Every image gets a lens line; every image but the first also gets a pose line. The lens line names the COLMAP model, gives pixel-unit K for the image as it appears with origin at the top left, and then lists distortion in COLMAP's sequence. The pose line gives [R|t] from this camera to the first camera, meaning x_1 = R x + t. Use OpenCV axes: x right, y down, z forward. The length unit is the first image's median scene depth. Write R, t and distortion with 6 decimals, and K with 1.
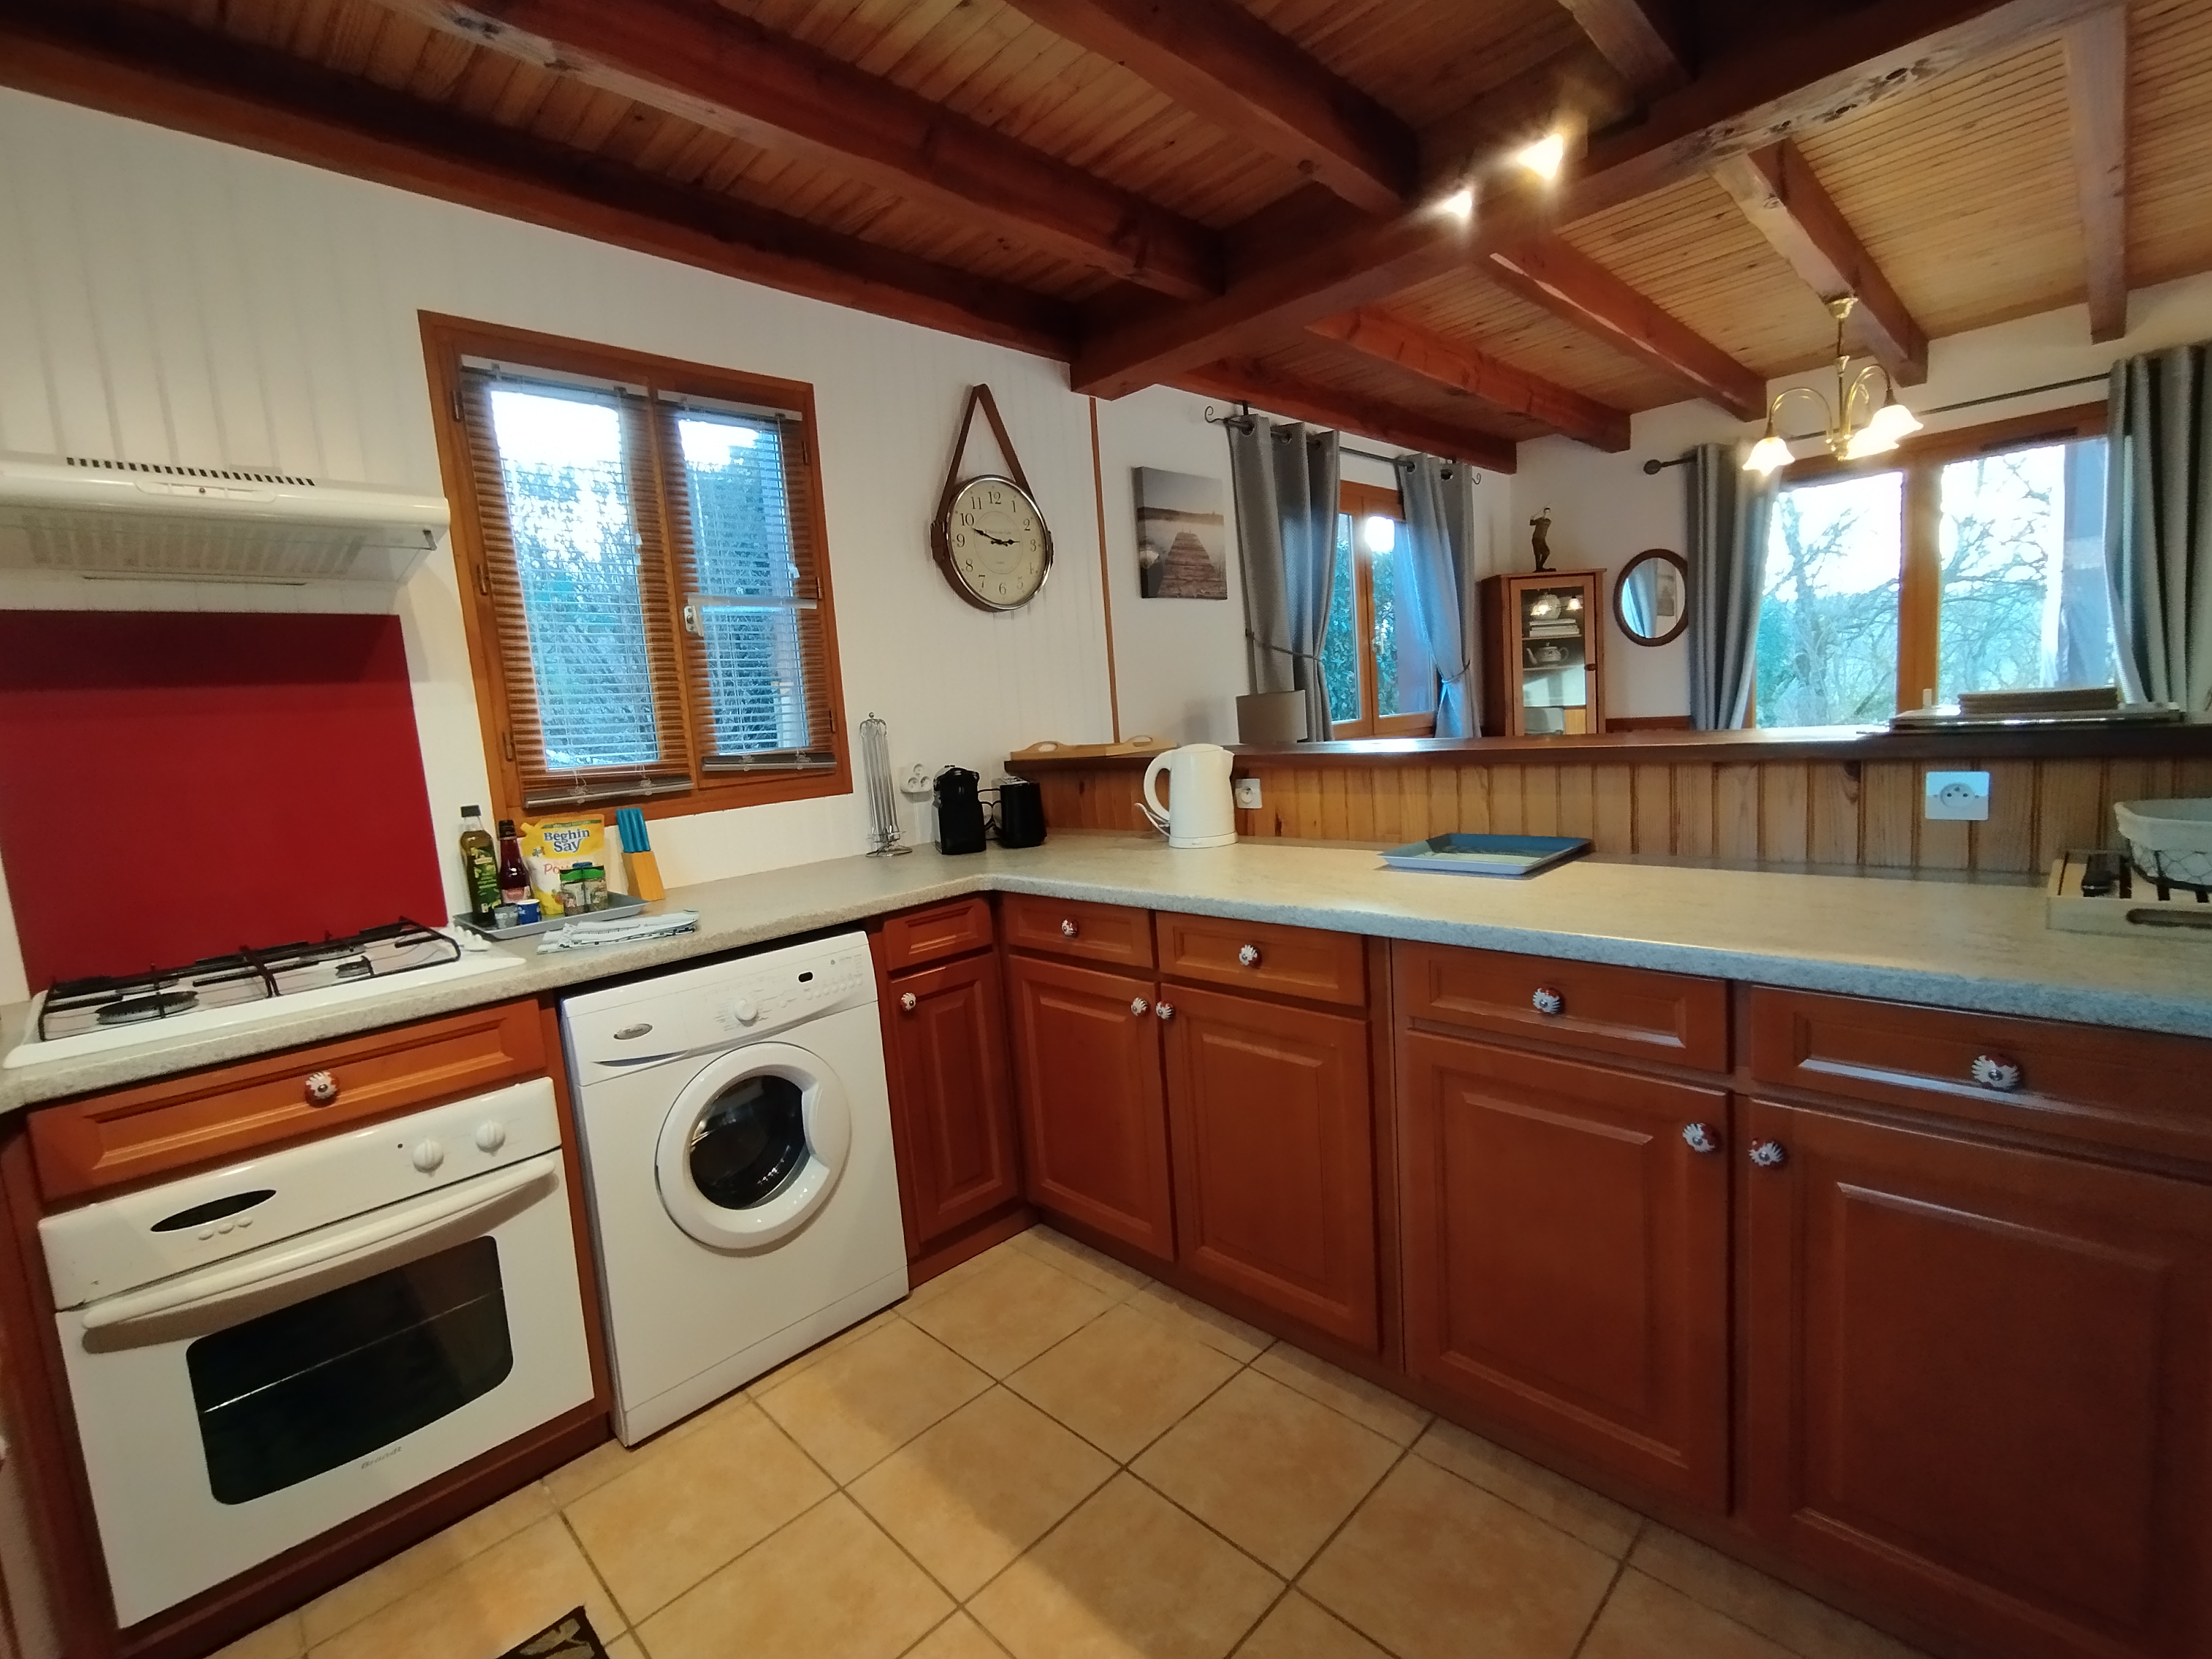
lens RADIAL K [[998.6, 0, 1107.1], [0, 998.6, 829.3], [0, 0, 1]] dist [-0.014594, 0.009091]
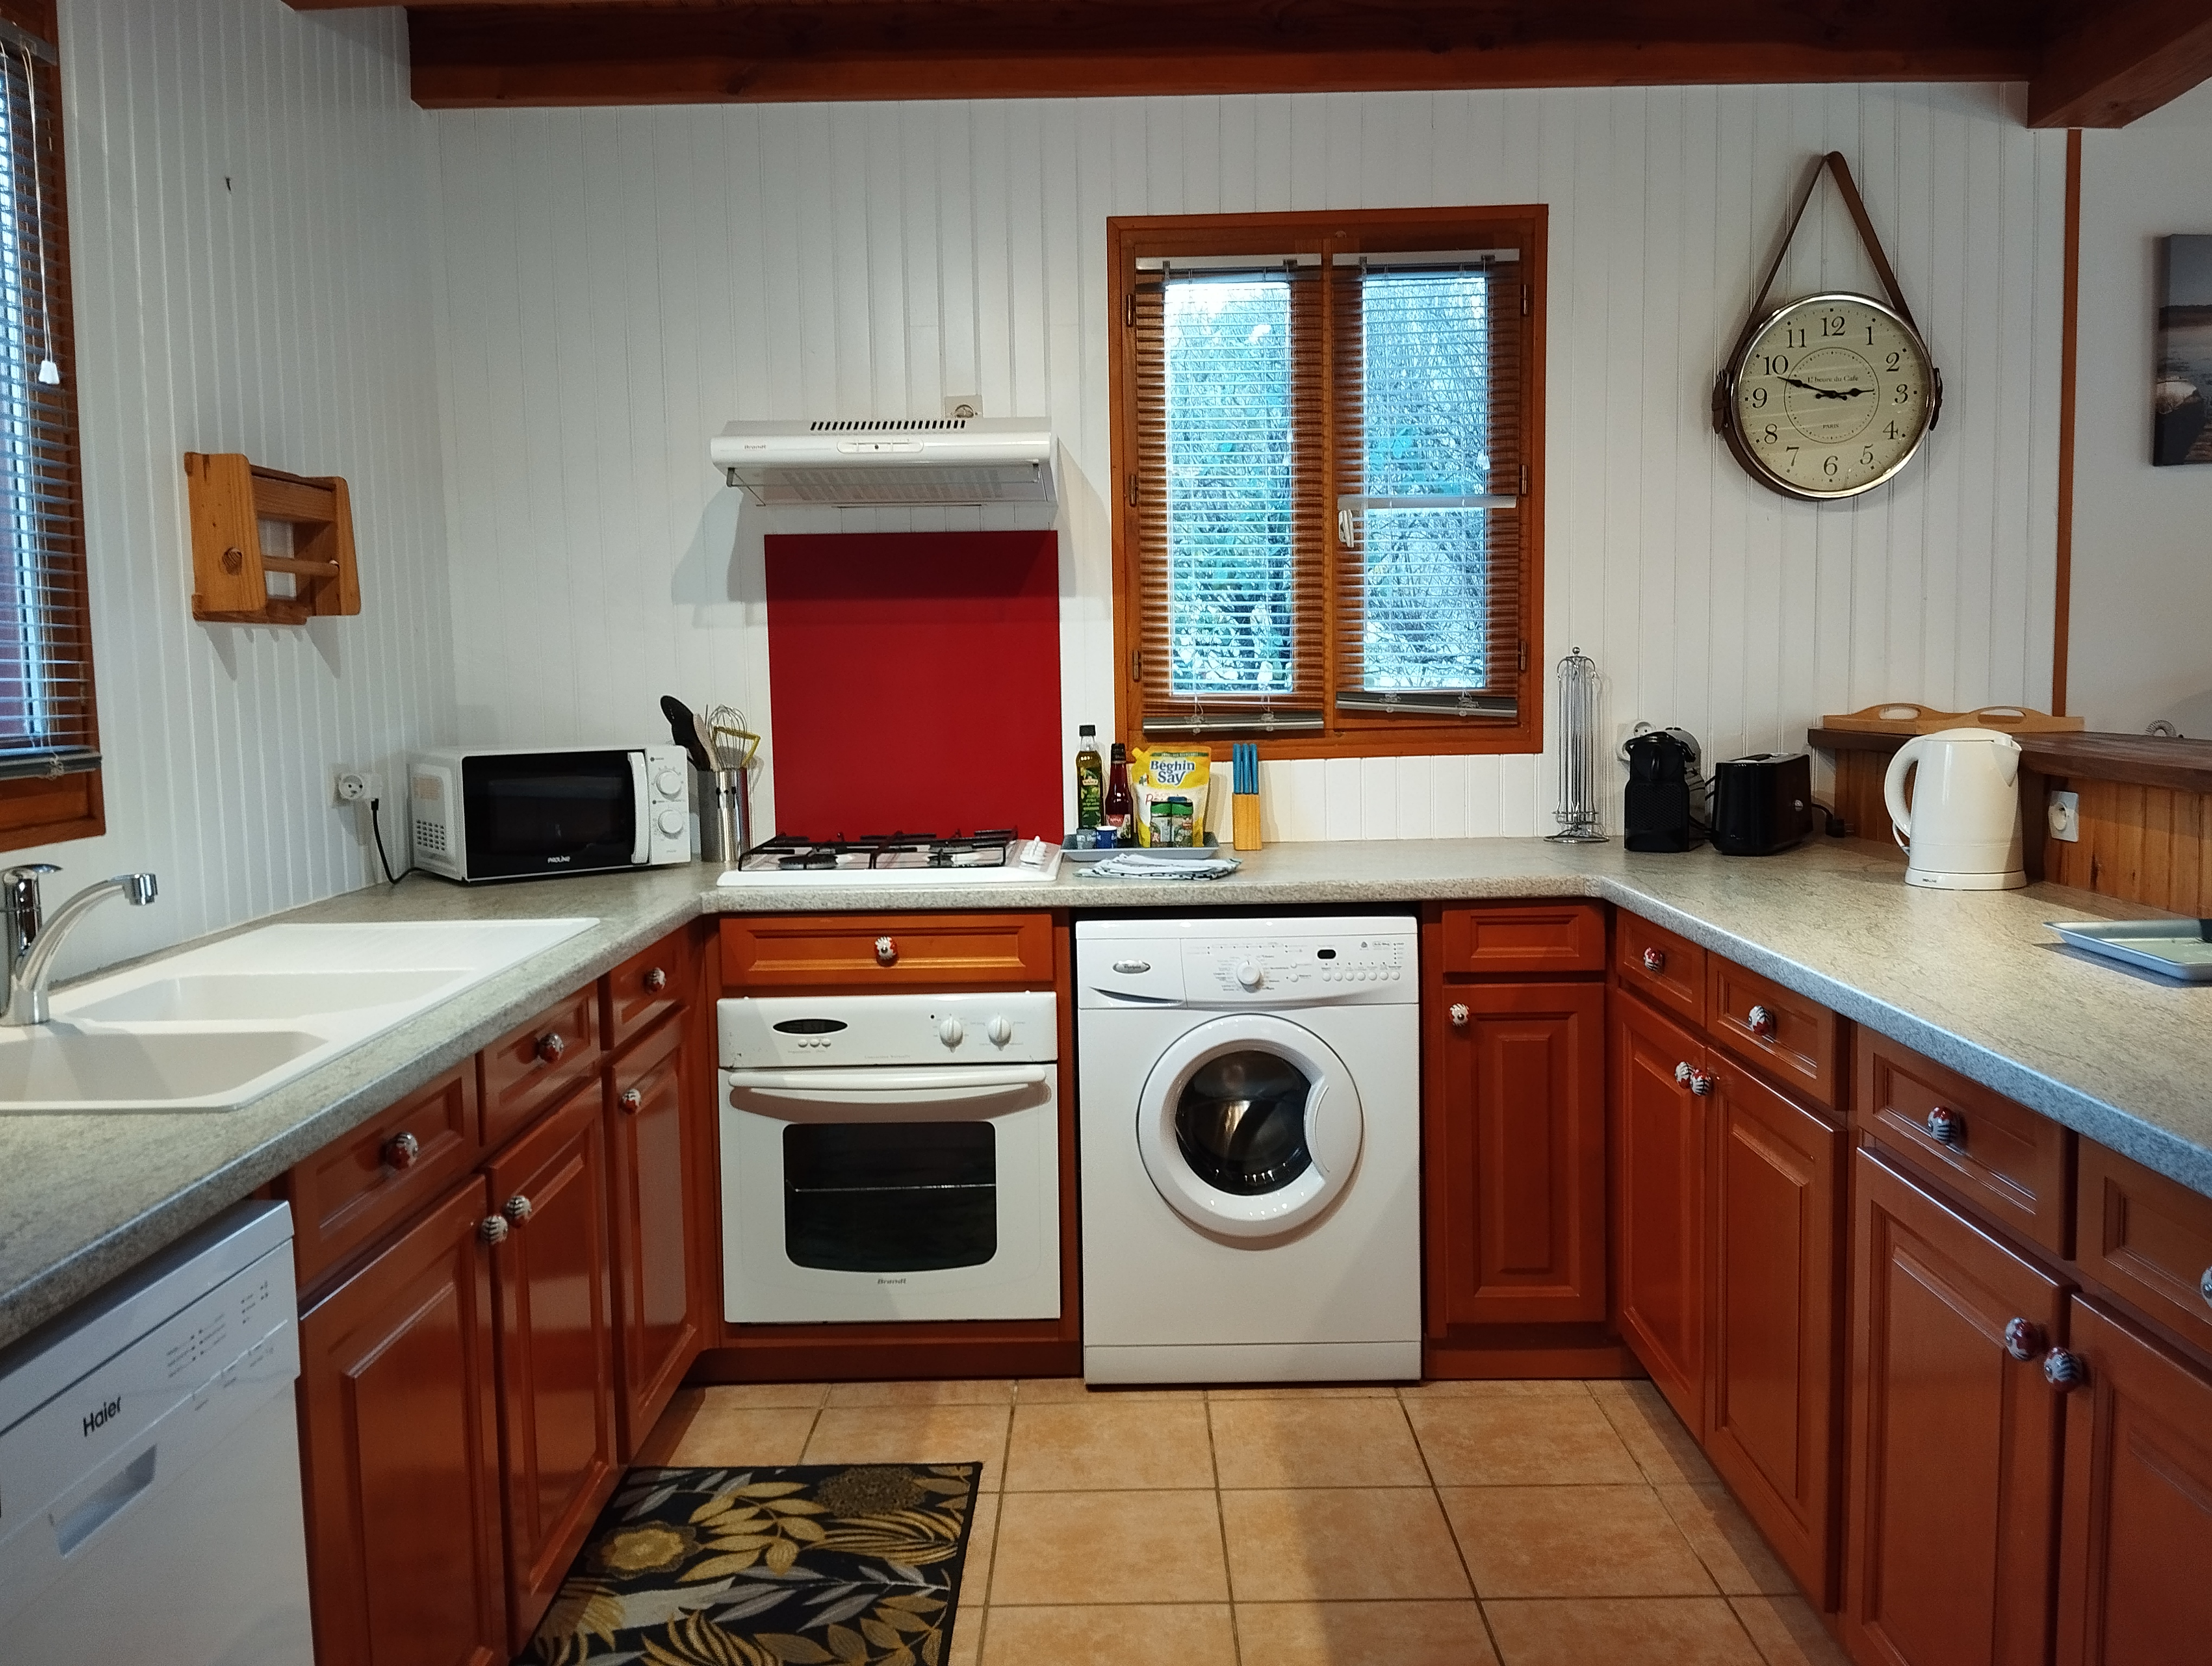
lens RADIAL K [[1788.5, 0, 1082.9], [0, 1788.5, 831.6], [0, 0, 1]] dist [0.075169, -0.126737]
pose [[0.698545, 0.129120, -0.703821, 0.584503], [-0.118378, 0.990885, 0.064294, -0.030784], [0.705707, 0.038404, 0.707462, -0.238383]]
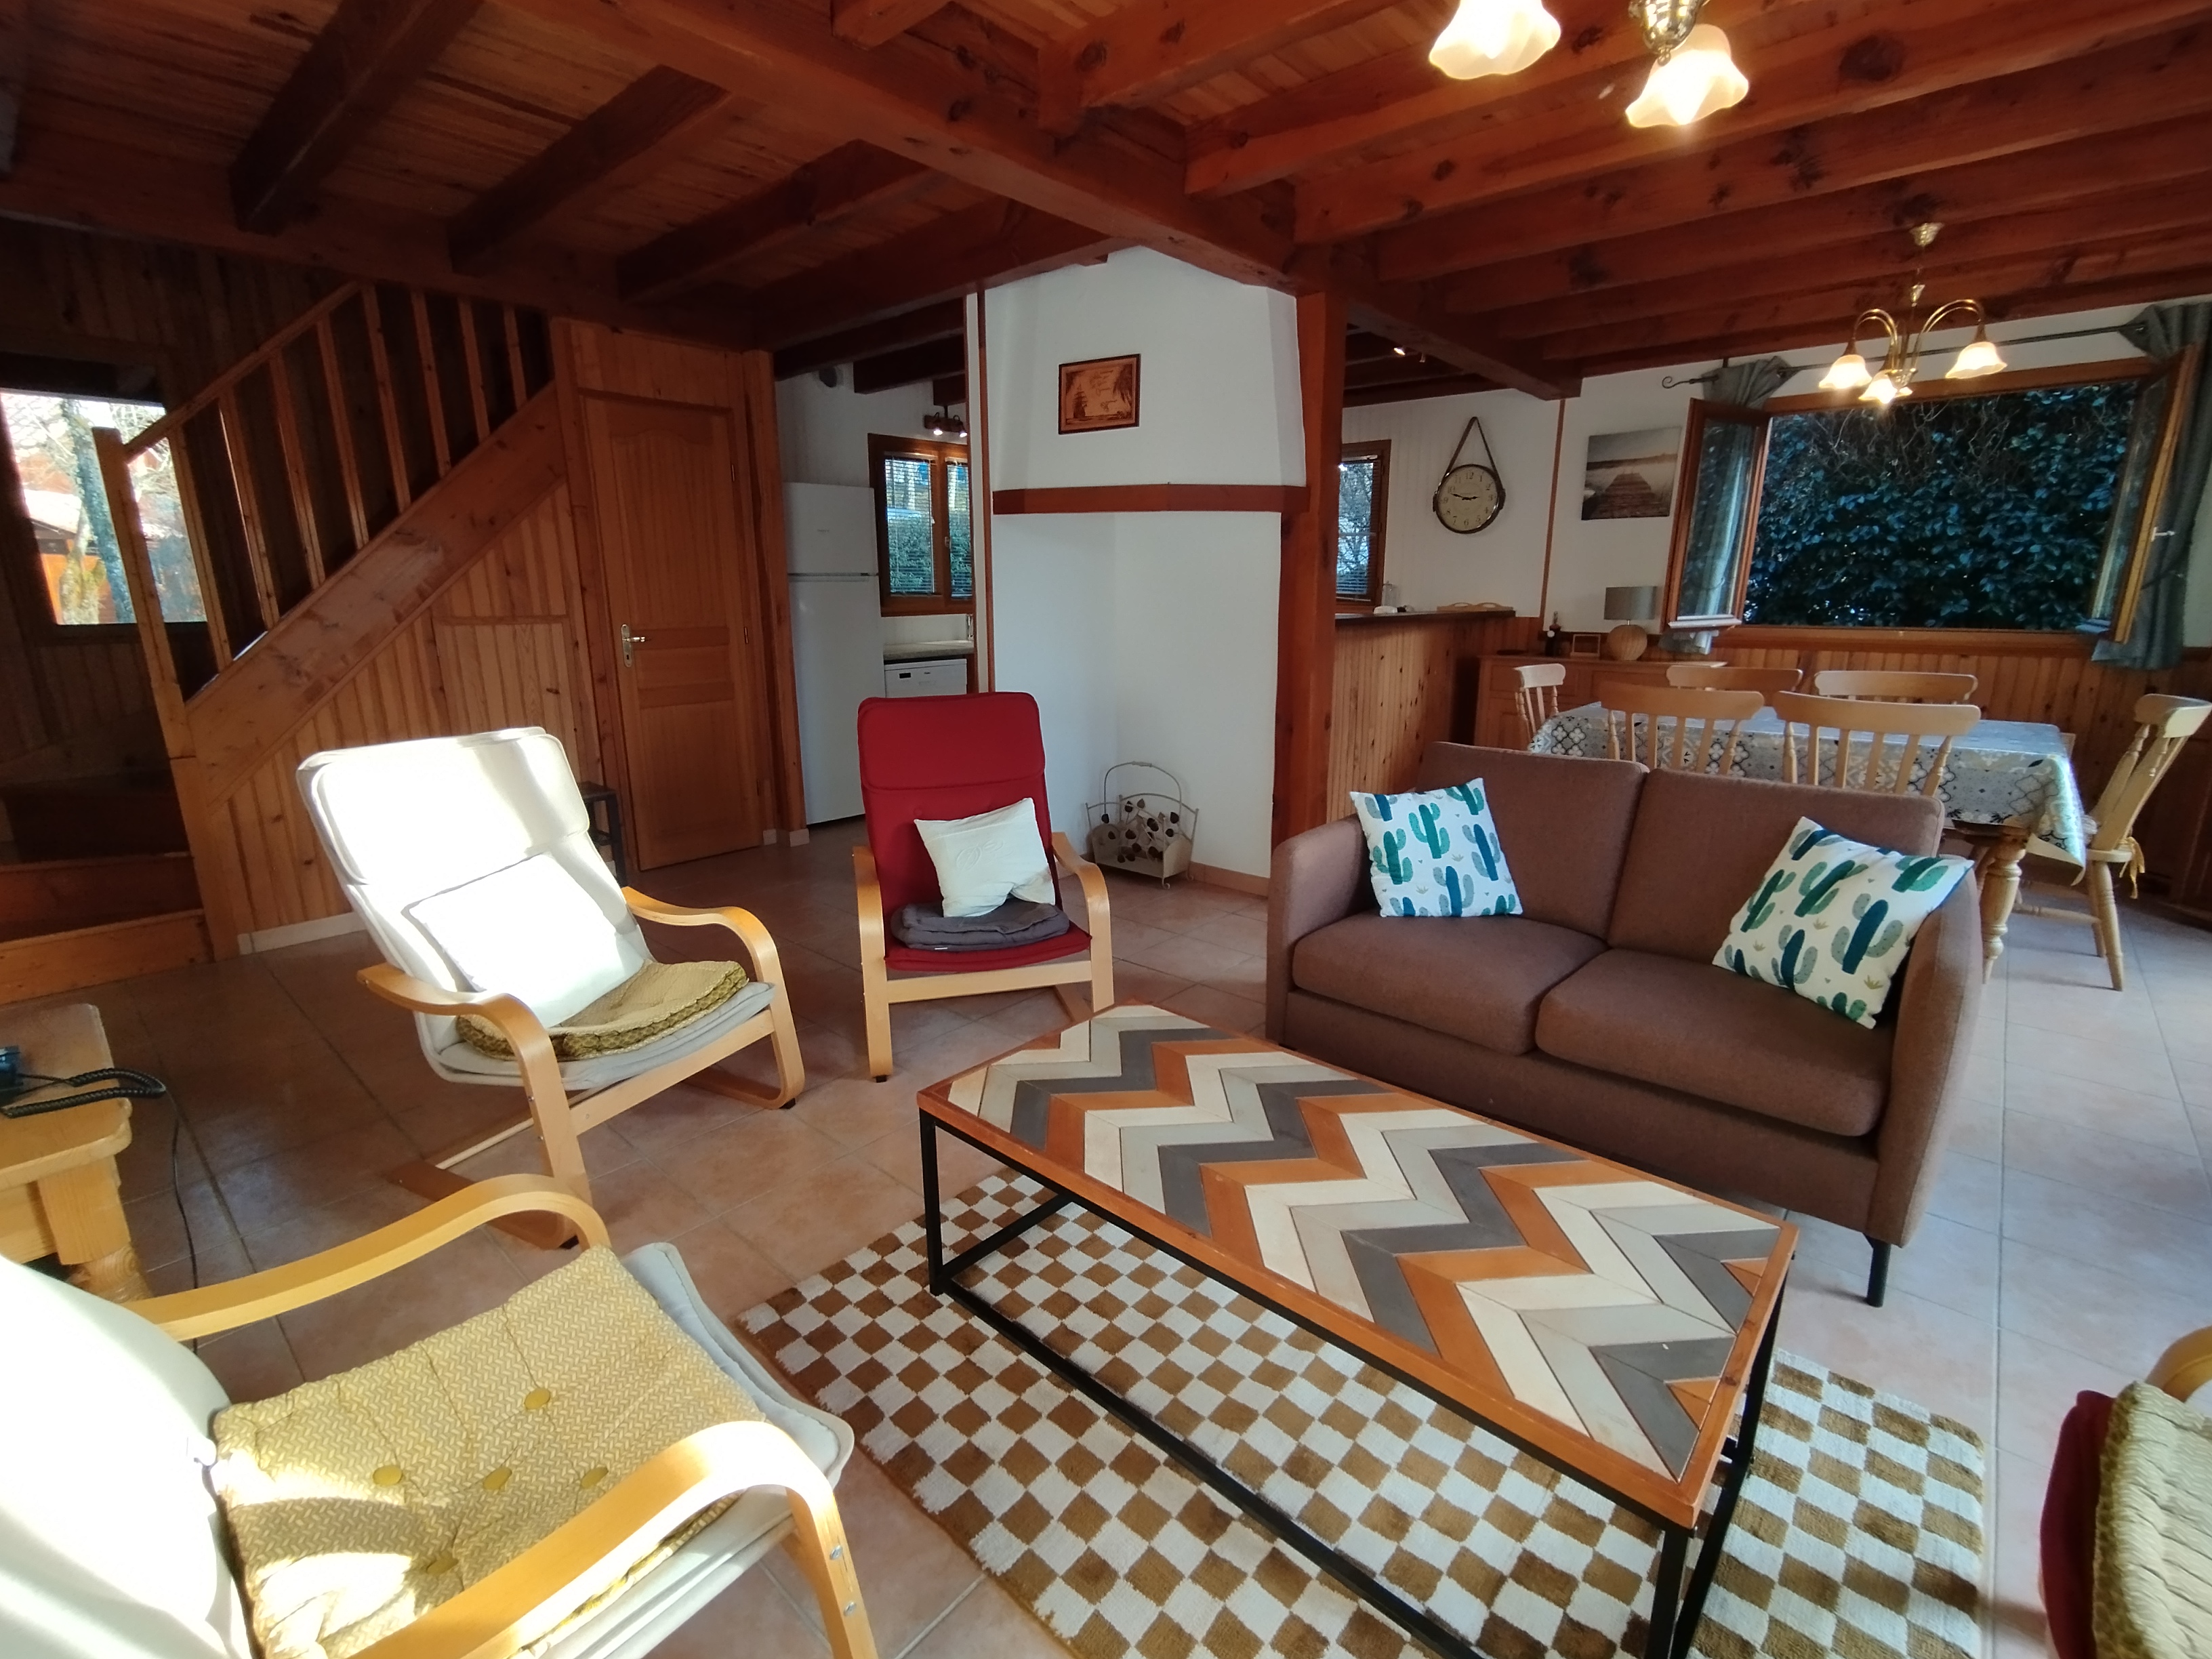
lens RADIAL K [[998.6, 0, 1112.8], [0, 998.6, 840.1], [0, 0, 1]] dist [-0.014594, 0.009091]
pose [[0.058796, 0.316210, -0.946865, 2.675085], [-0.128995, 0.942961, 0.306896, -0.230702], [0.989901, 0.104097, 0.096232, 0.264509]]
